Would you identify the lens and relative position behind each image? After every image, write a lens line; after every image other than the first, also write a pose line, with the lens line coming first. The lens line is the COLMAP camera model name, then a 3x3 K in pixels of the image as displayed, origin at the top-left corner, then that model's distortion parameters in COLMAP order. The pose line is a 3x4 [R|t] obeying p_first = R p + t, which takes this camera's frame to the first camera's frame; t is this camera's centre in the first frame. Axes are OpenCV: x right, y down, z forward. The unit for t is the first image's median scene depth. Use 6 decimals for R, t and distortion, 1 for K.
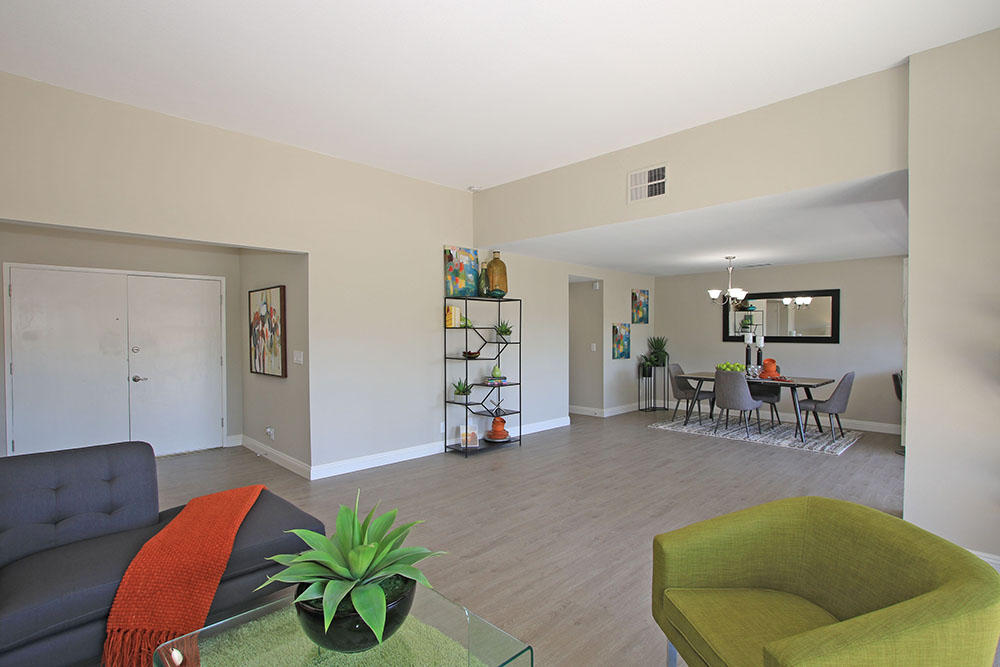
lens RADIAL K [[489.8, 0, 494.5], [0, 489.8, 341.5], [0, 0, 1]] dist [-0.023773, 0.006963]
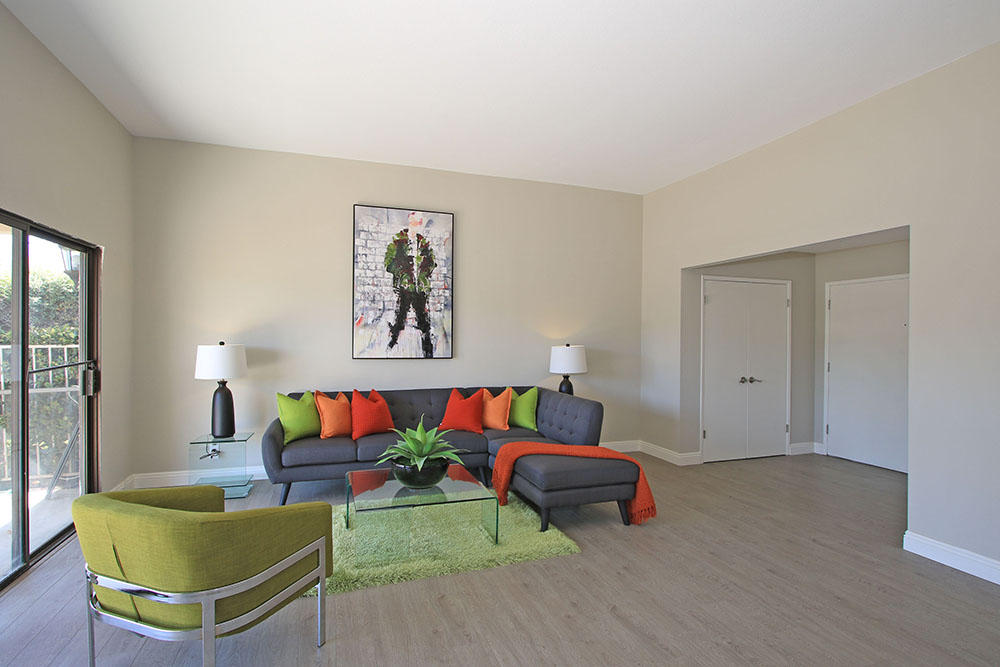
lens RADIAL K [[489.8, 0, 494.5], [0, 489.8, 341.5], [0, 0, 1]] dist [-0.023773, 0.006963]
pose [[-0.435752, 0.004103, -0.900057, 0.394341], [-0.022990, 0.999613, 0.015687, -0.007889], [0.899773, 0.027529, -0.435489, 0.601222]]
